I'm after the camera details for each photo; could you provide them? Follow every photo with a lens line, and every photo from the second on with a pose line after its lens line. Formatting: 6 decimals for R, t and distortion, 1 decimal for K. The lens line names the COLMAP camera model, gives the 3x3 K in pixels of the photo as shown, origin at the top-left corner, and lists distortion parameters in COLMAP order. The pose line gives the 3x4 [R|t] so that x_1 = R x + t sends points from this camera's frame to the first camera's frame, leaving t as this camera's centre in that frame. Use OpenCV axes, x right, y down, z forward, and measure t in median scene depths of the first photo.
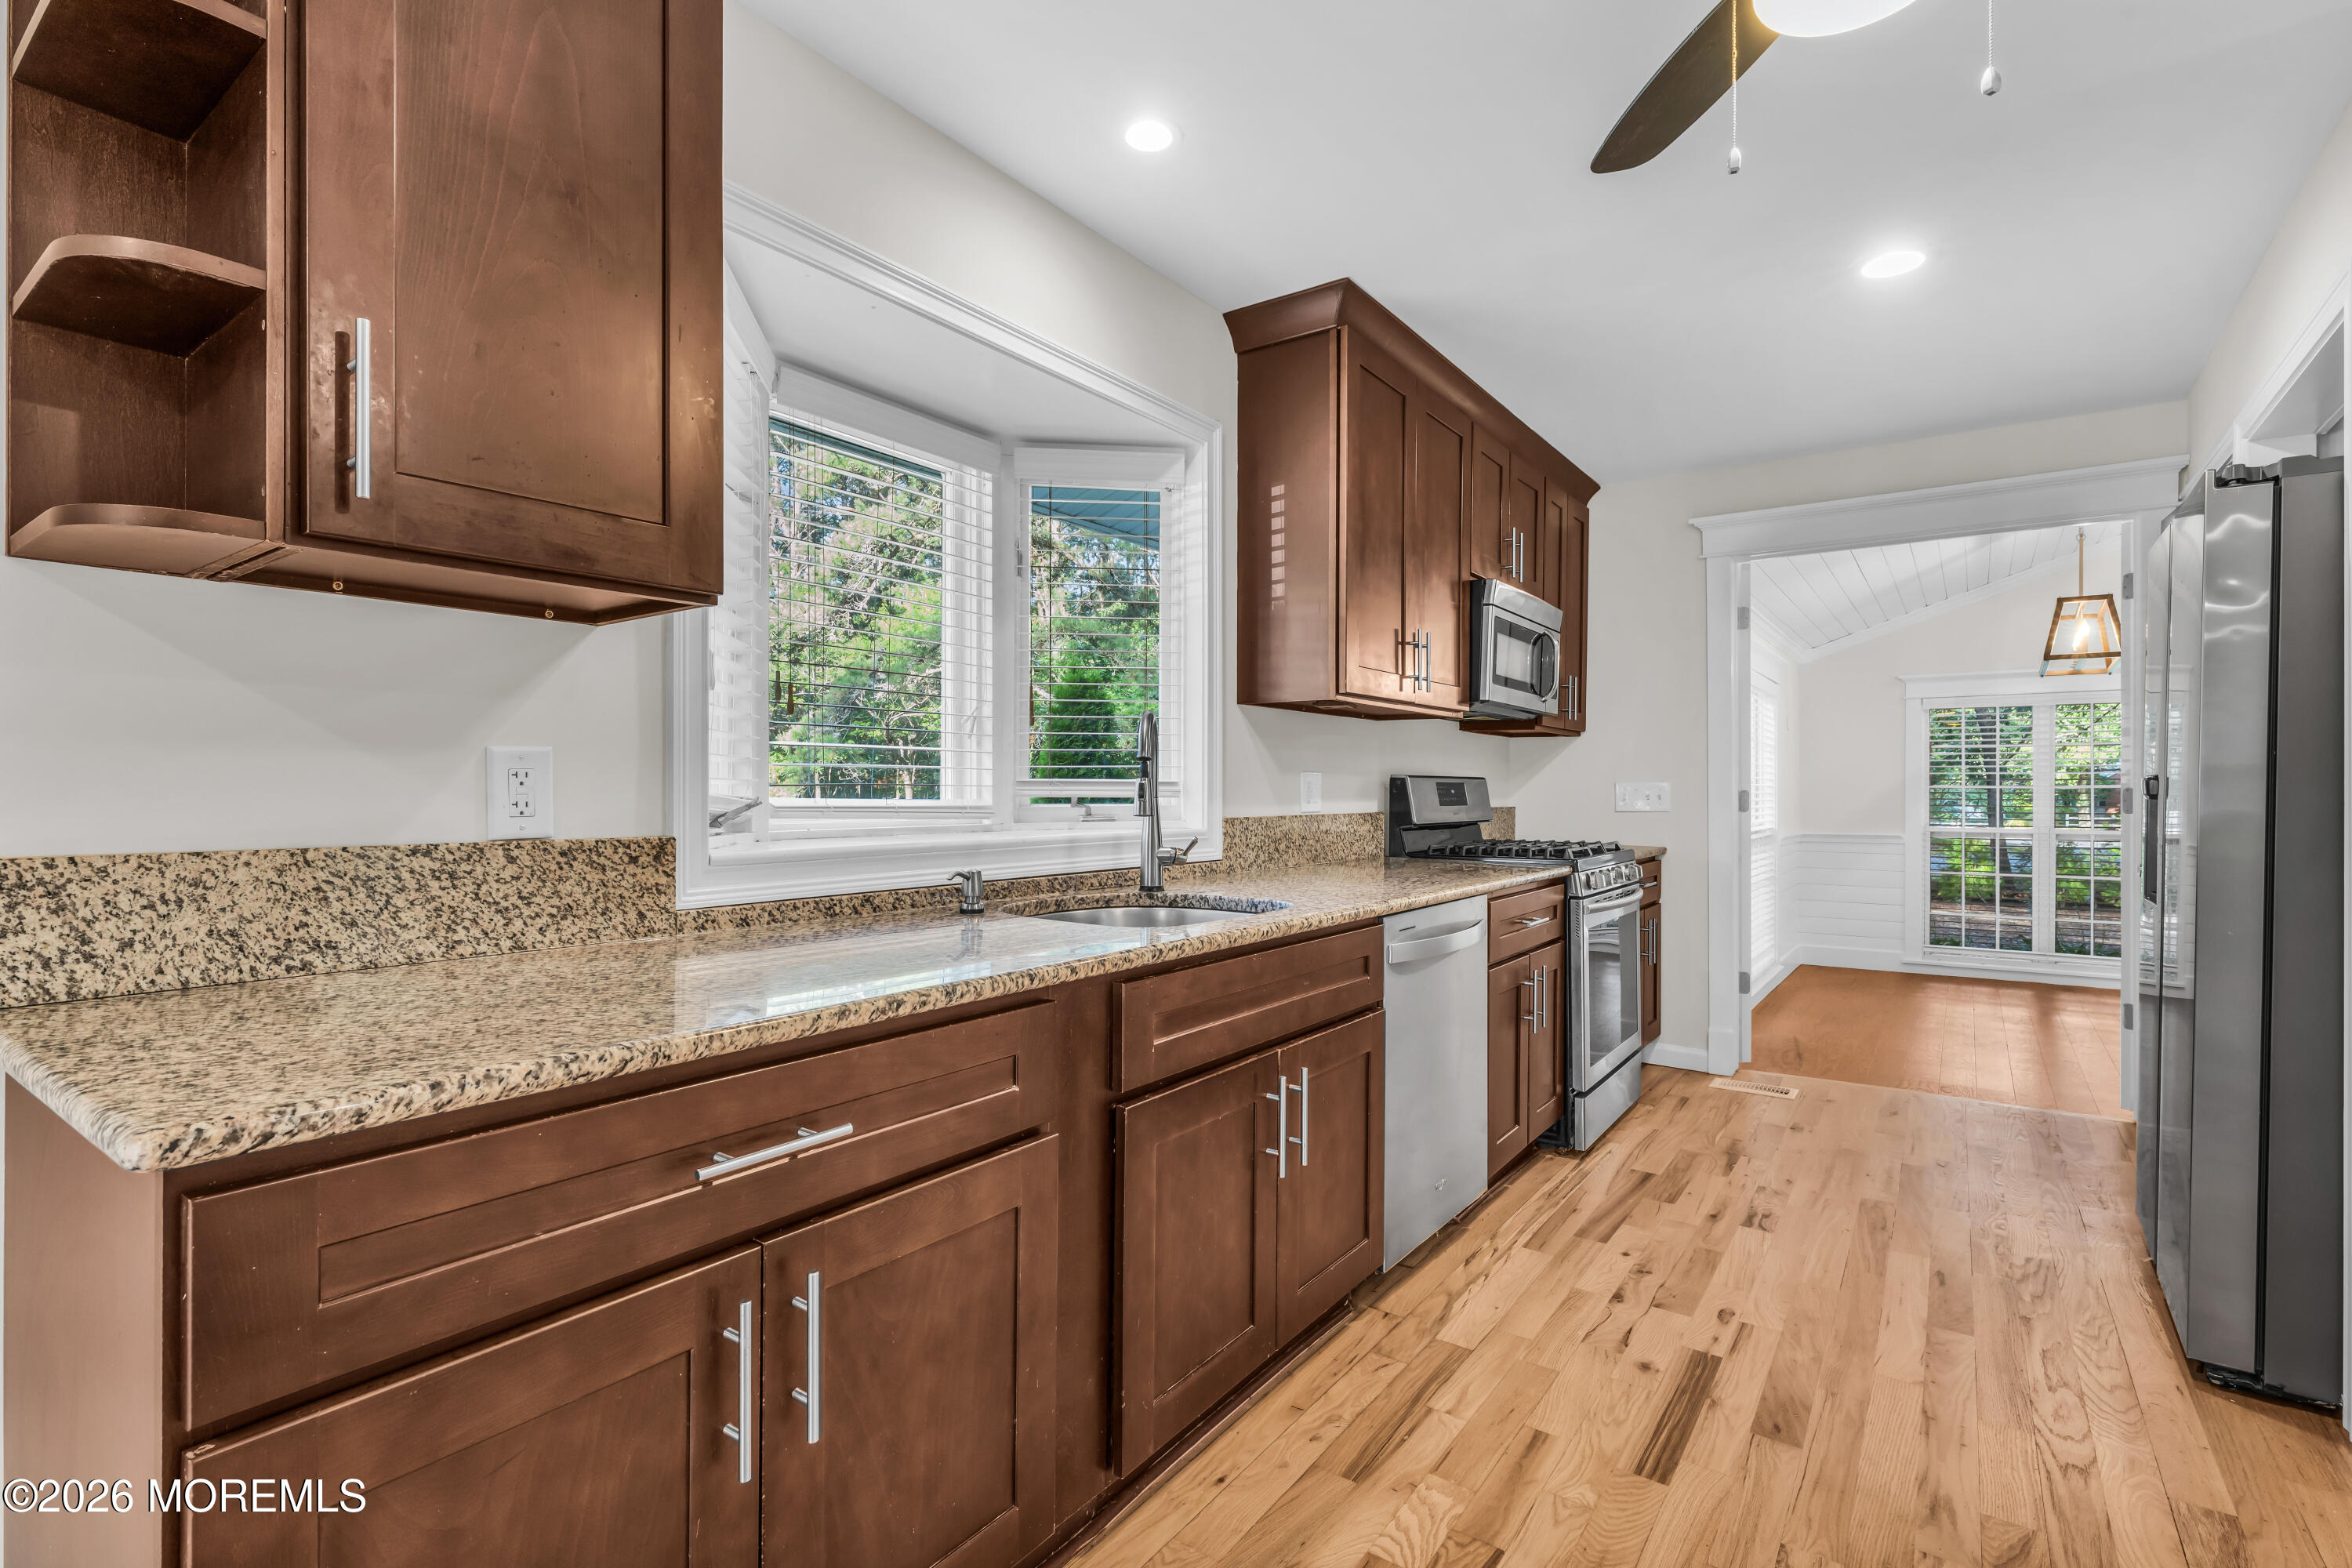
lens RADIAL K [[1105.6, 0, 1157.6], [0, 1105.6, 785.9], [0, 0, 1]] dist [0.003389, 0.000897]
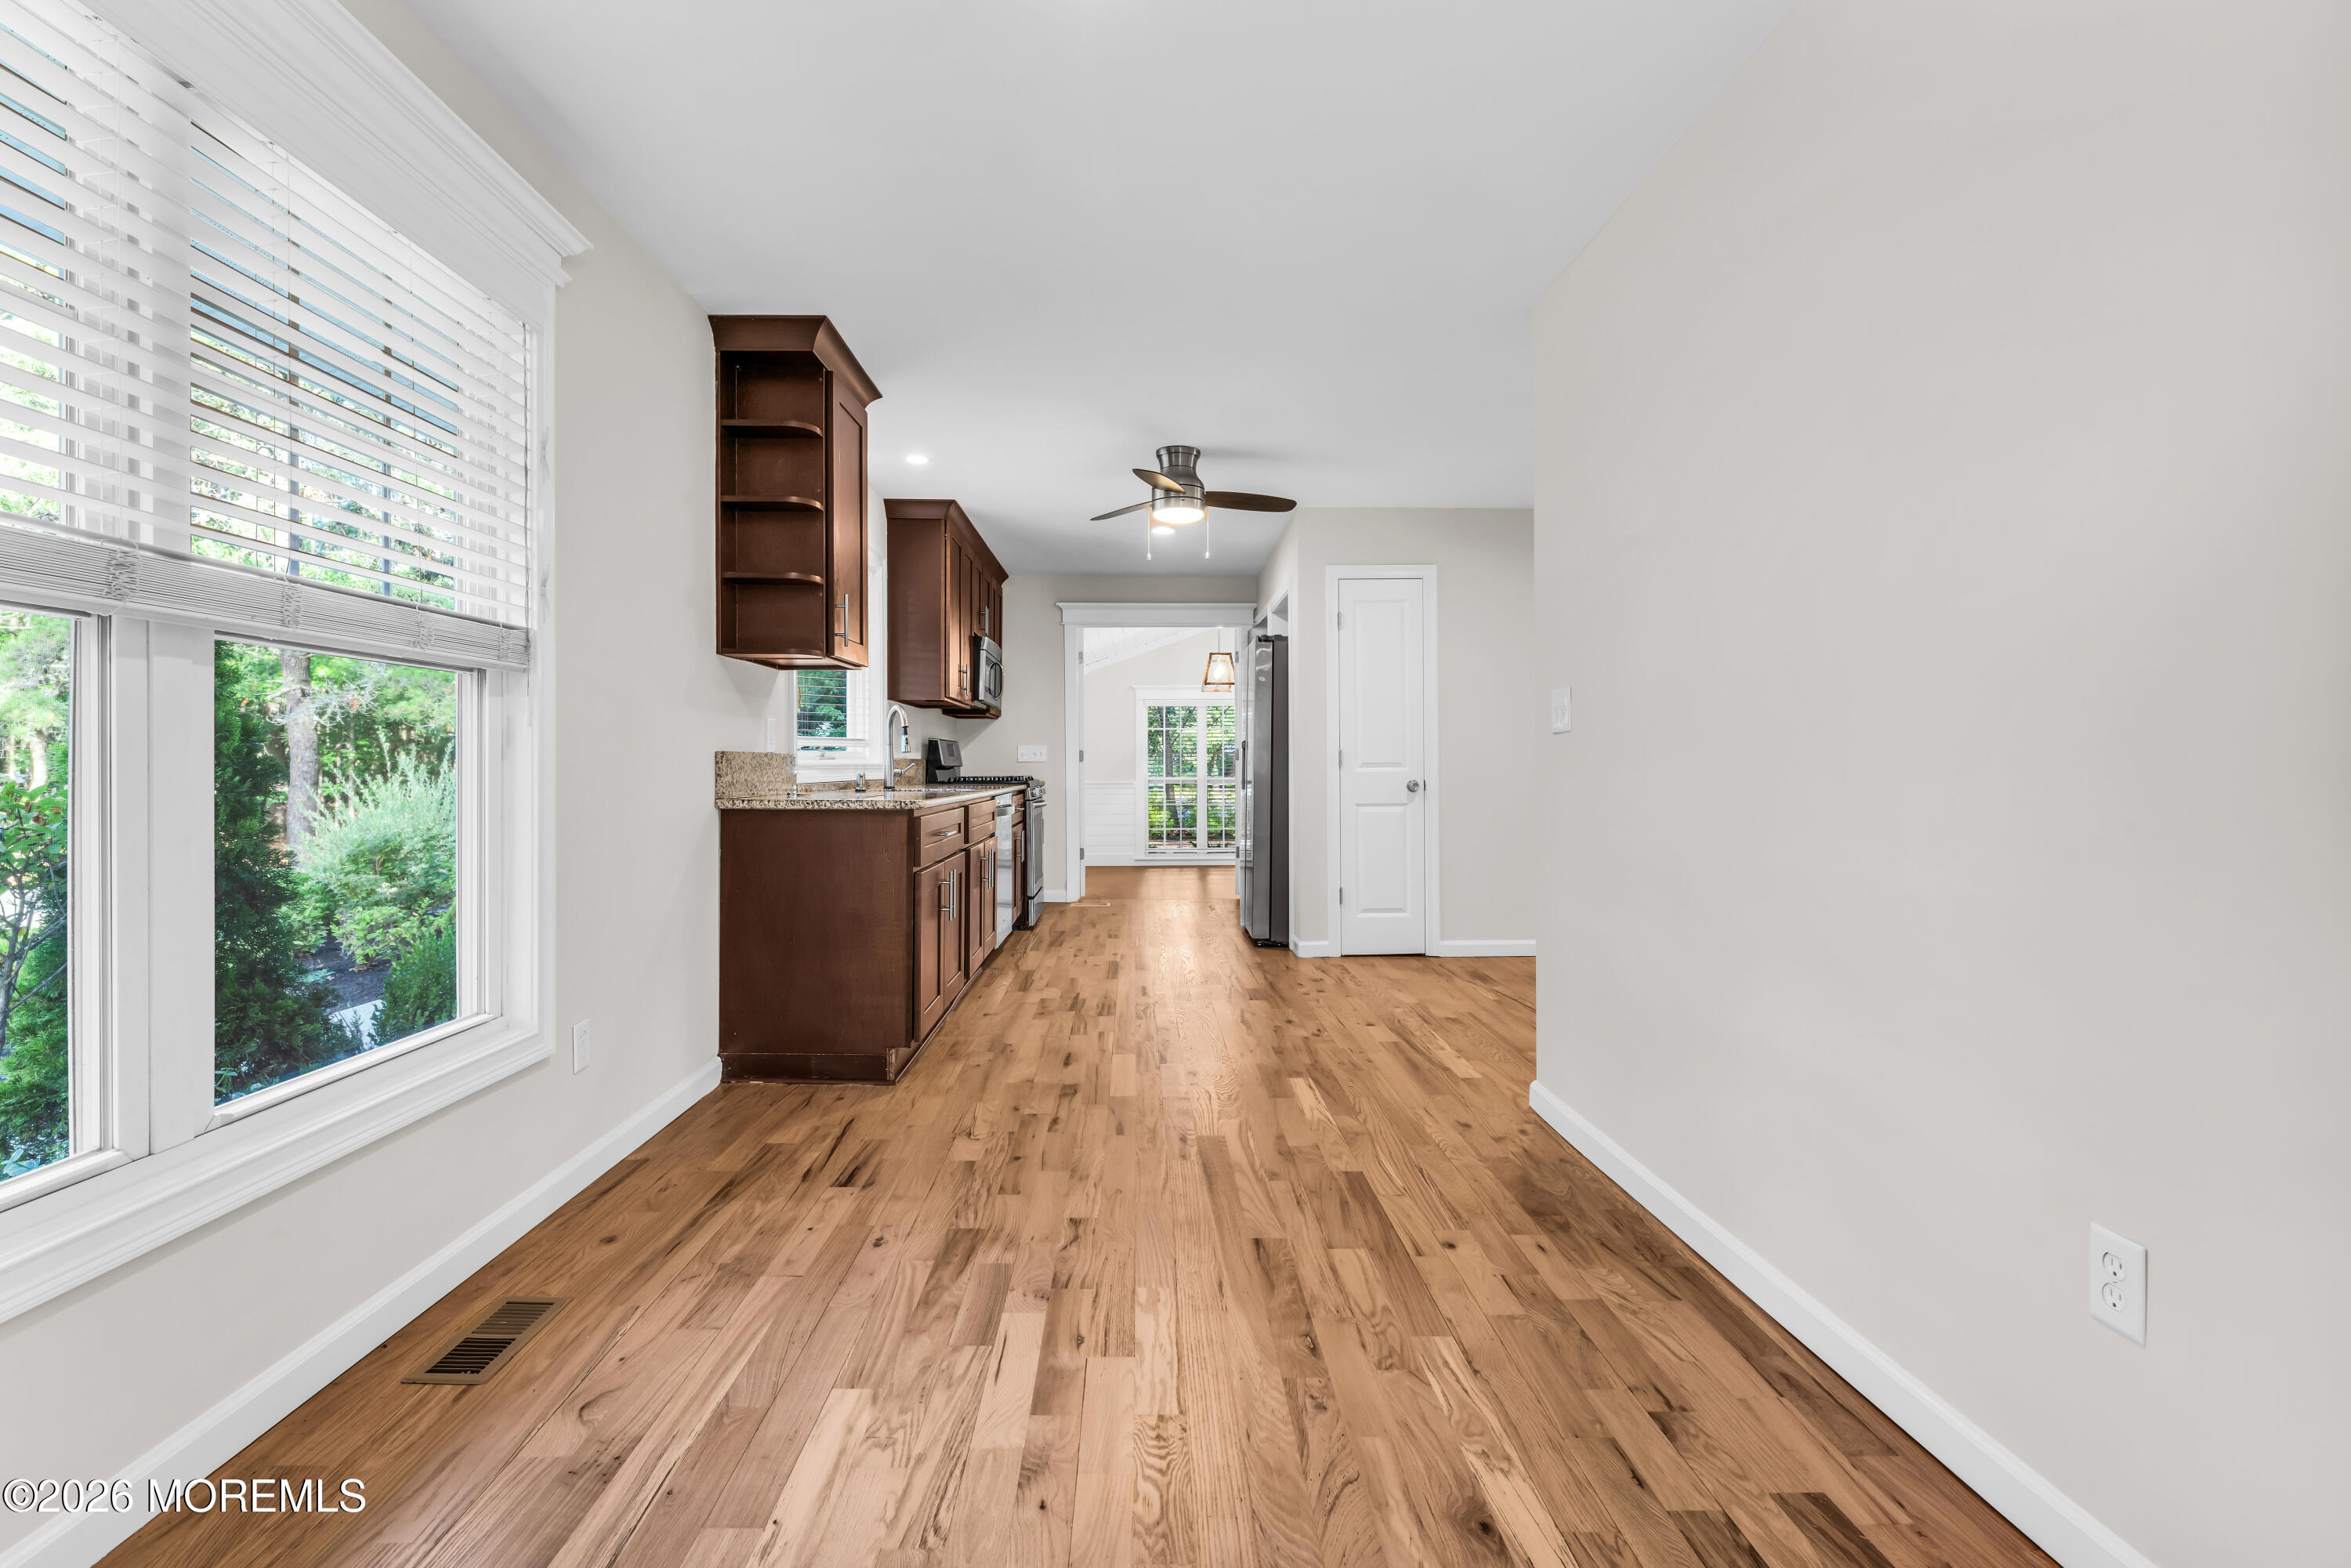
lens RADIAL K [[1107.6, 0, 1183.7], [0, 1107.6, 760.5], [0, 0, 1]] dist [-0.000264, 0.000399]
pose [[0.784917, -0.000465, 0.619600, -0.815245], [0.002026, 0.999996, -0.001817, 0.042346], [-0.619597, 0.002682, 0.784915, -0.944873]]
